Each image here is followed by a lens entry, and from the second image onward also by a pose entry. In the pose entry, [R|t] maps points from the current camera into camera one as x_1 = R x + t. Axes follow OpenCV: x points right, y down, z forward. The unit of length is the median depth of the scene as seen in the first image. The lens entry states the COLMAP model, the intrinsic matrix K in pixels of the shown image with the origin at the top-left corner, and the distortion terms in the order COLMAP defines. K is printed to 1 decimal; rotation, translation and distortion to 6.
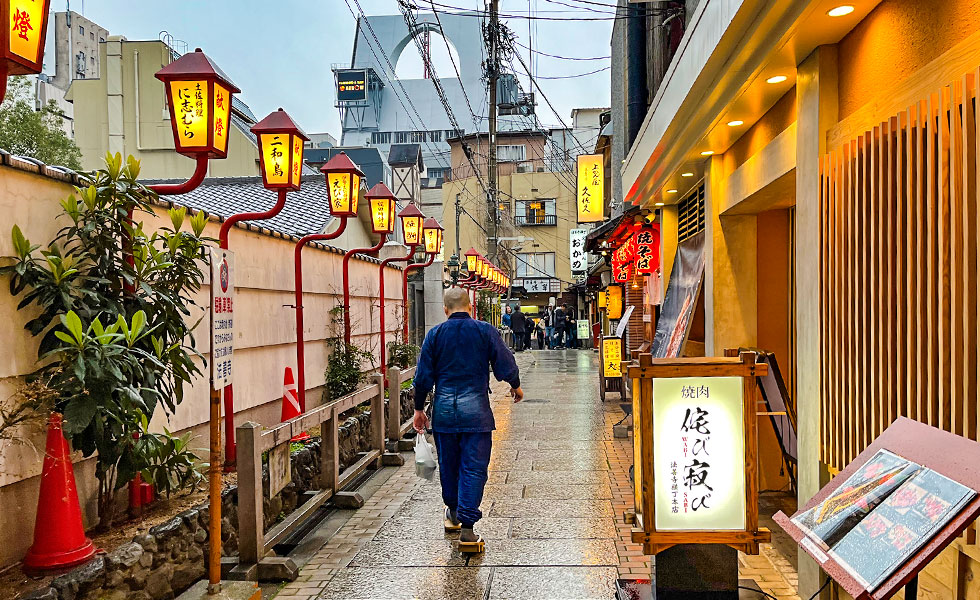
lens RADIAL K [[687.9, 0, 490.3], [0, 687.9, 334.7], [0, 0, 1]] dist [0.000294, -0.002968]
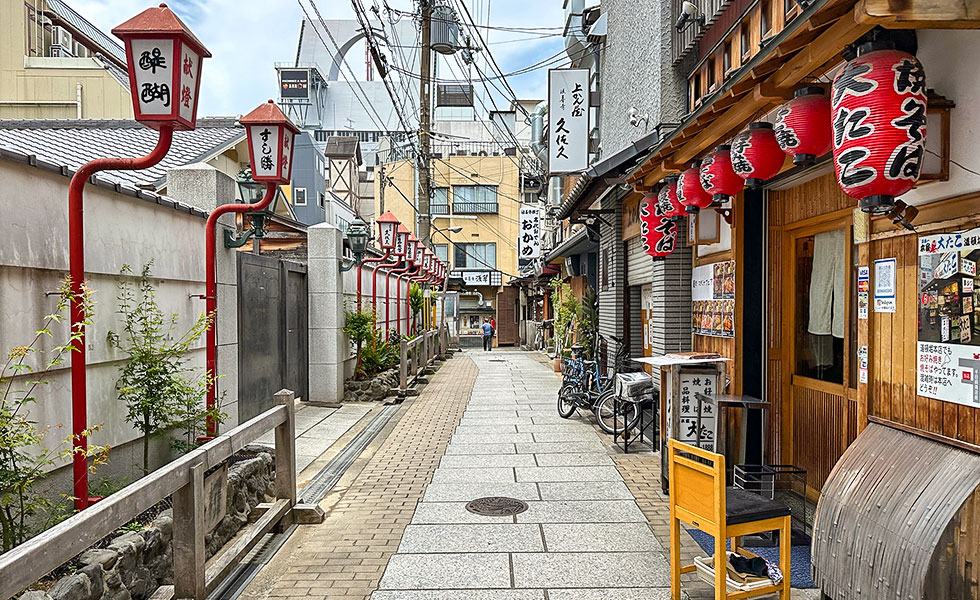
lens RADIAL K [[417.9, 0, 489.8], [0, 417.9, 317.9], [0, 0, 1]] dist [-0.026629, 0.000085]
pose [[0.992236, 0.006798, 0.124186, 0.016233], [-0.006723, 0.999977, -0.001029, -0.017704], [-0.124190, 0.000186, 0.992258, 0.437544]]
